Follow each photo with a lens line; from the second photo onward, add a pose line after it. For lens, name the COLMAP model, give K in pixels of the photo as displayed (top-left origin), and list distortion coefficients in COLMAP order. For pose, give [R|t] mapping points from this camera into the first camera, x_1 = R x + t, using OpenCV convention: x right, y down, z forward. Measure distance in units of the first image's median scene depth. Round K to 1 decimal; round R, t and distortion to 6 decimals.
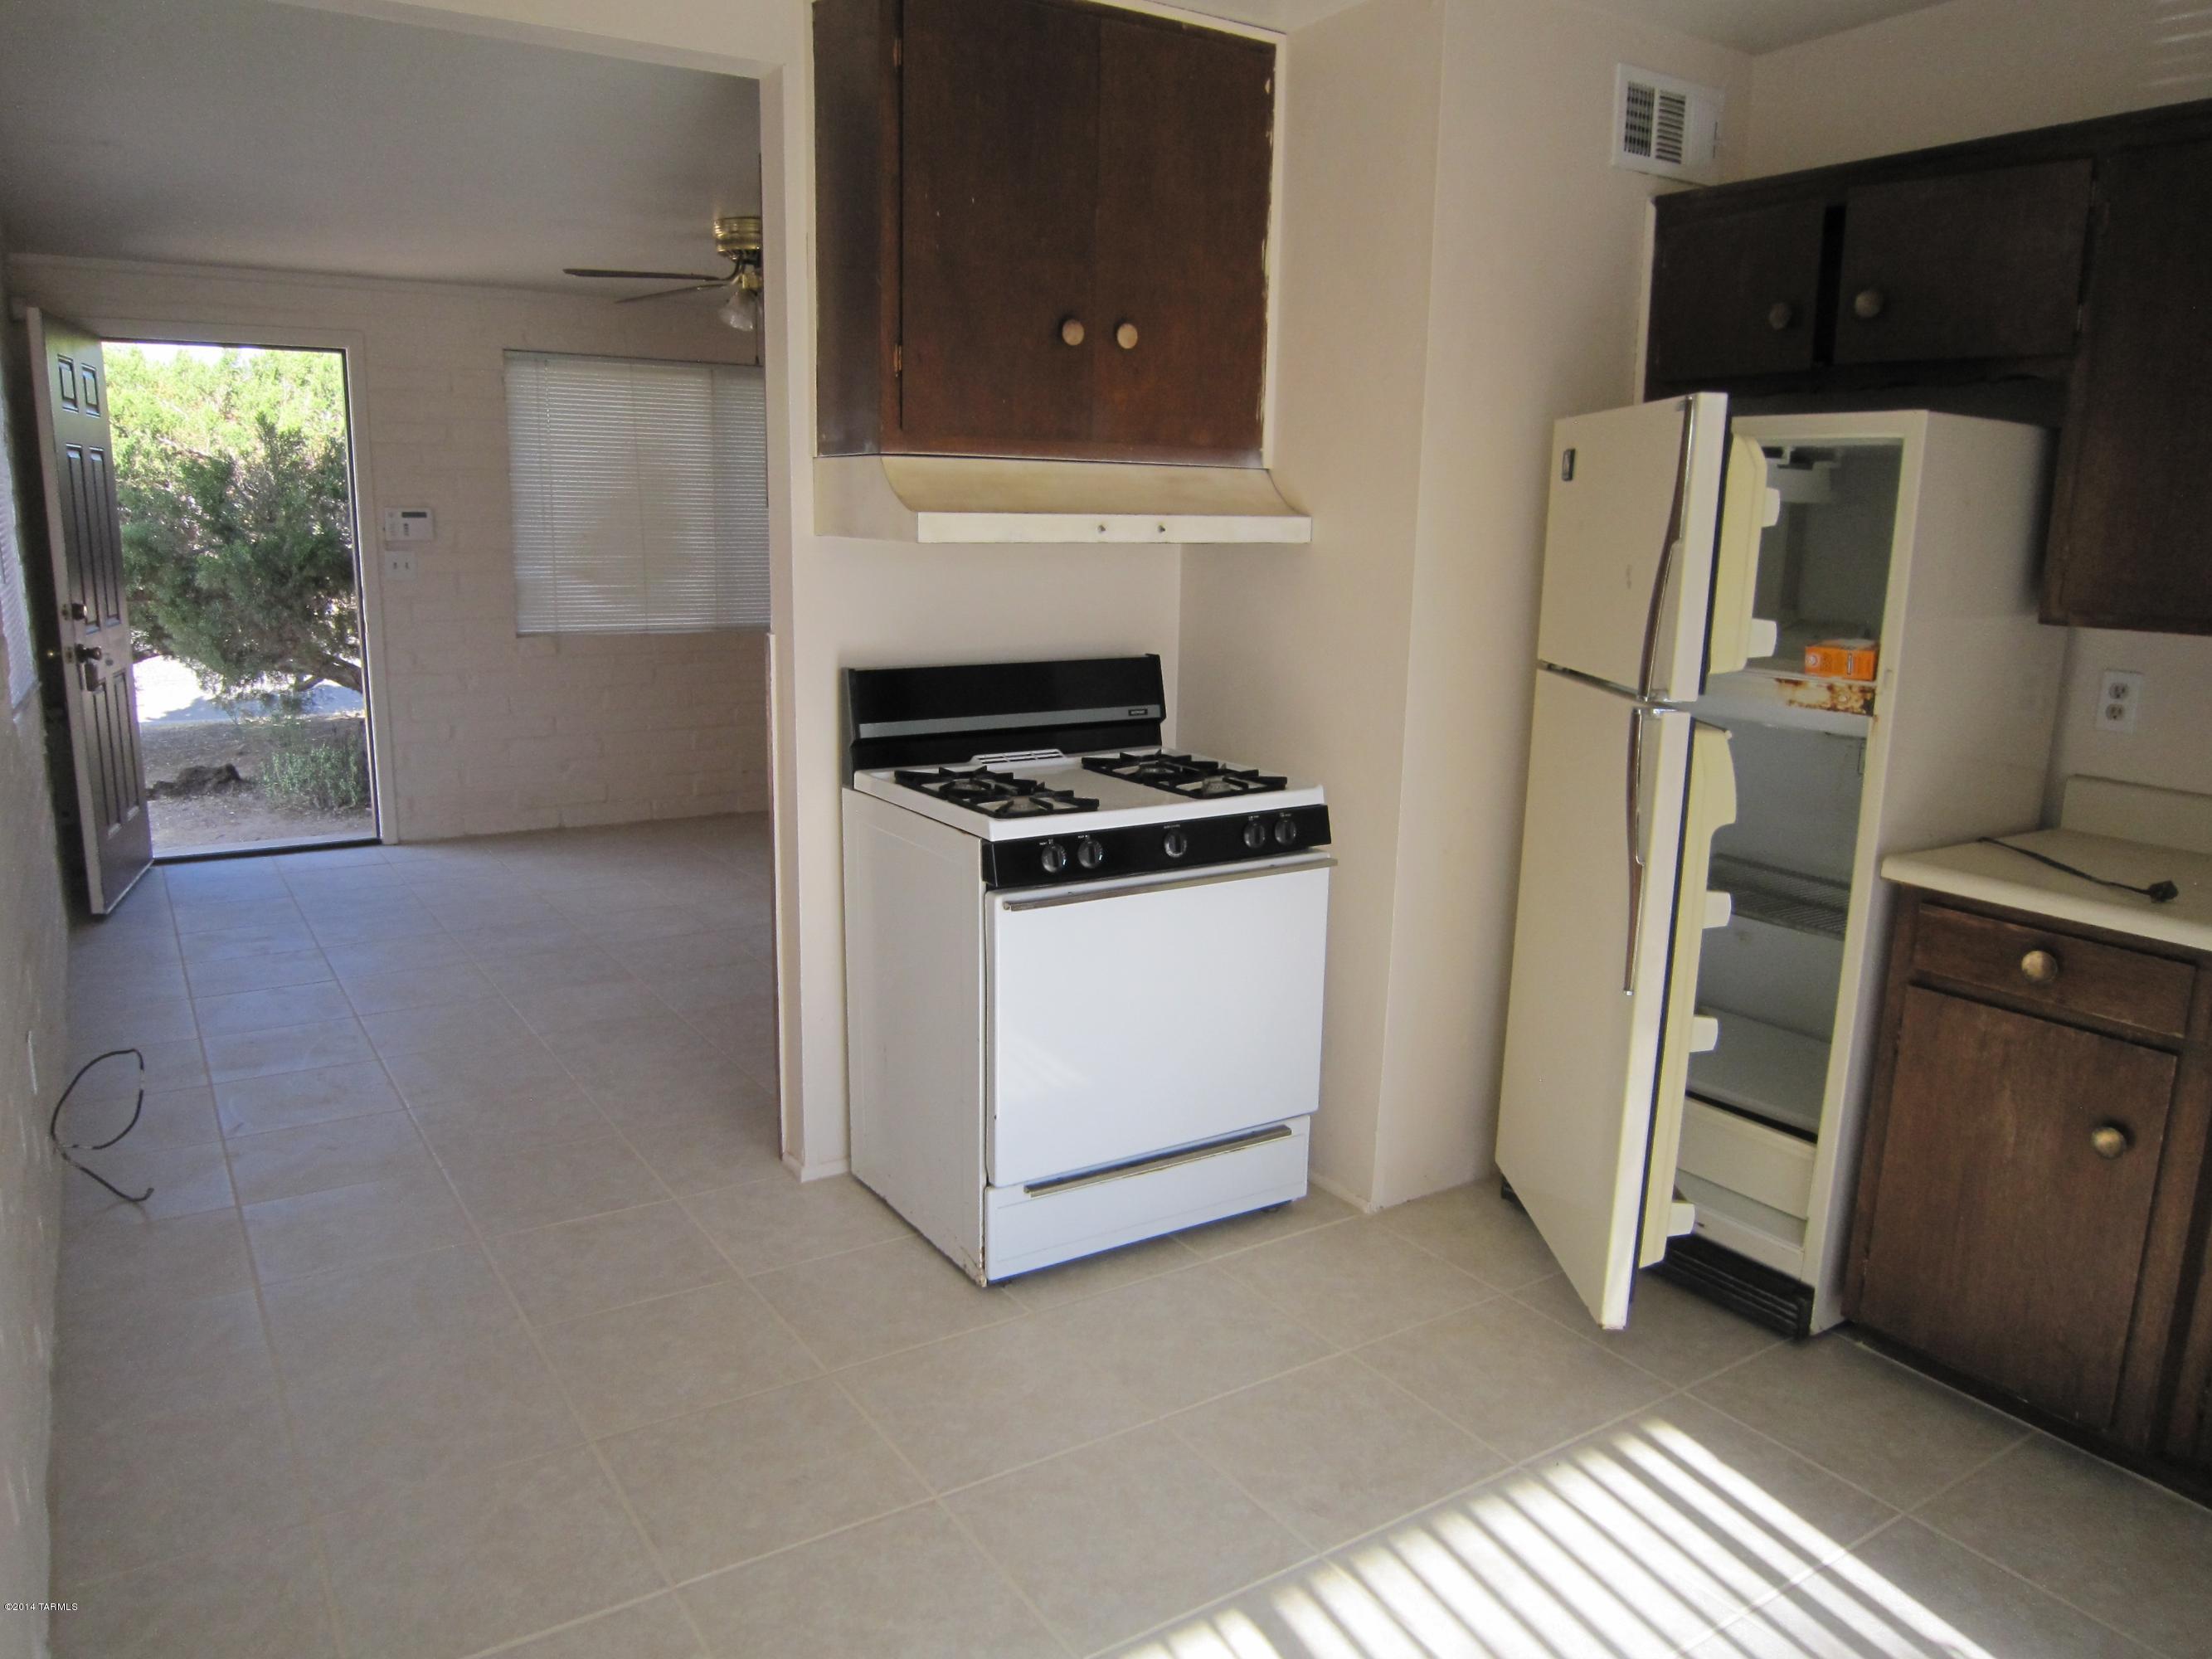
lens RADIAL K [[1579.4, 0, 1110.7], [0, 1579.4, 878.5], [0, 0, 1]] dist [-0.026763, 0.004702]
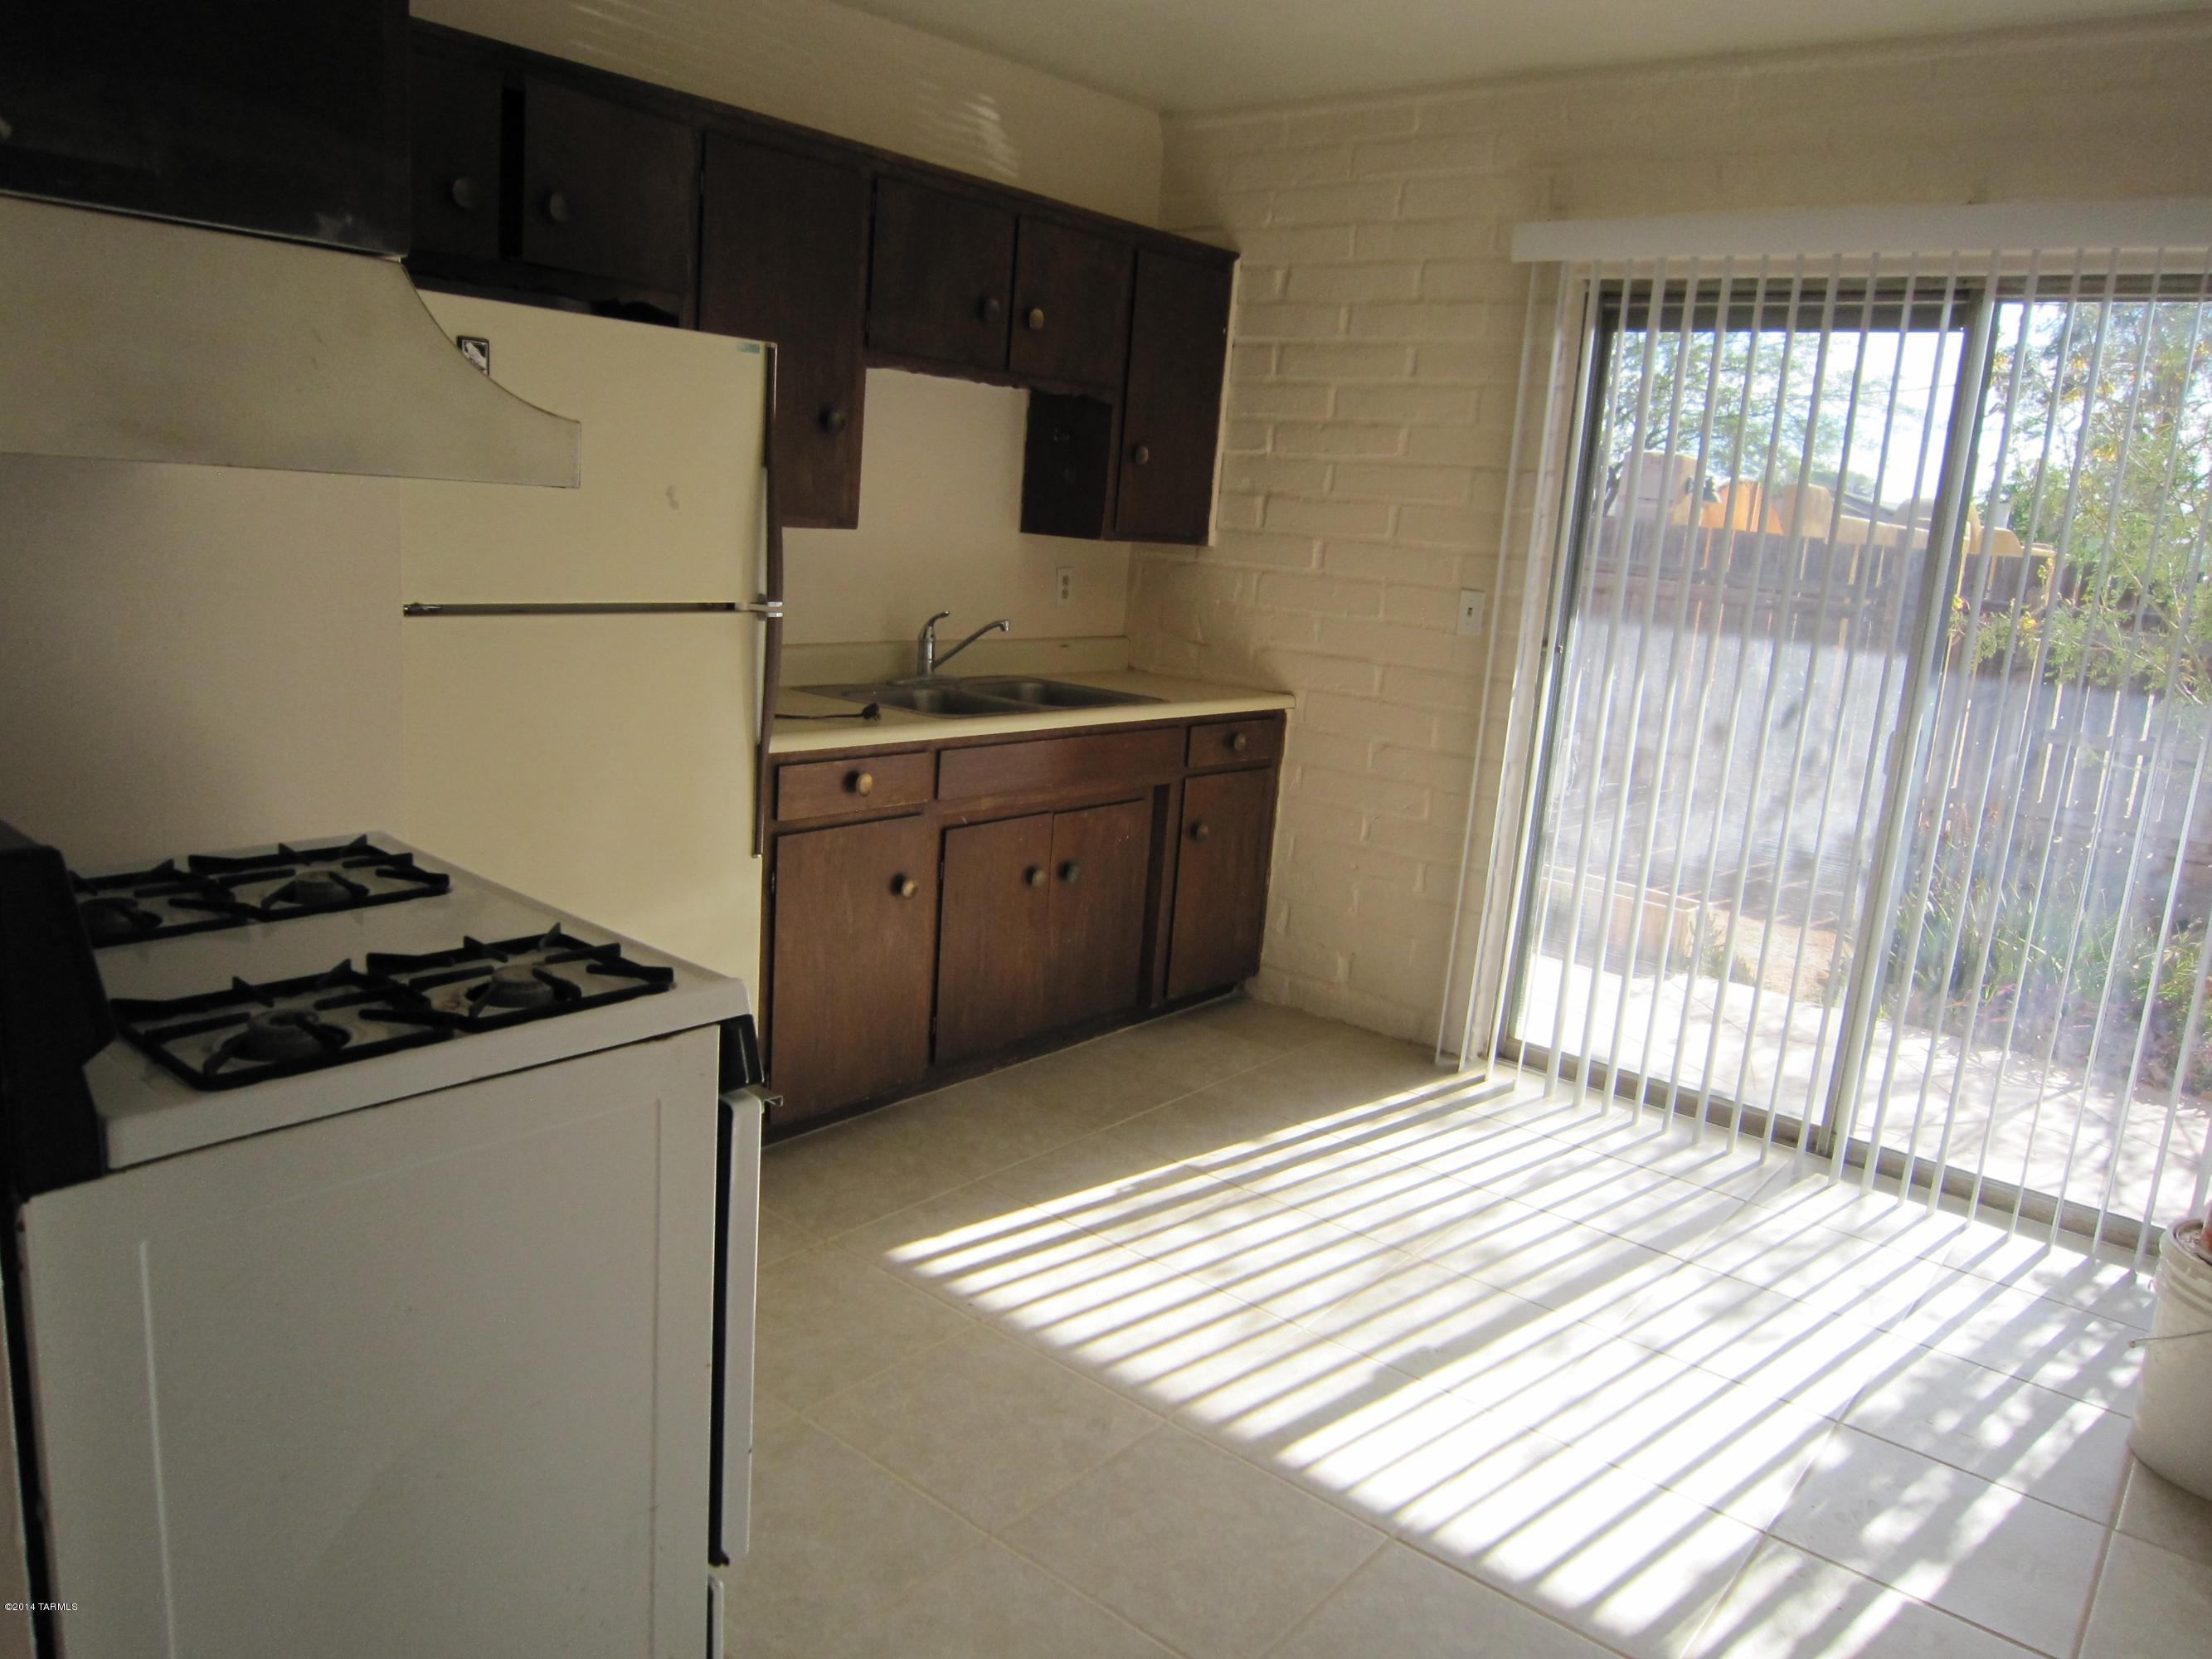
lens RADIAL K [[1579.4, 0, 1104.9], [0, 1579.4, 825.2], [0, 0, 1]] dist [-0.026763, 0.004702]
pose [[-0.323928, -0.229805, 0.917747, -0.769598], [0.121940, 0.951818, 0.281377, -0.284874], [-0.938191, 0.203056, -0.280298, 1.268000]]
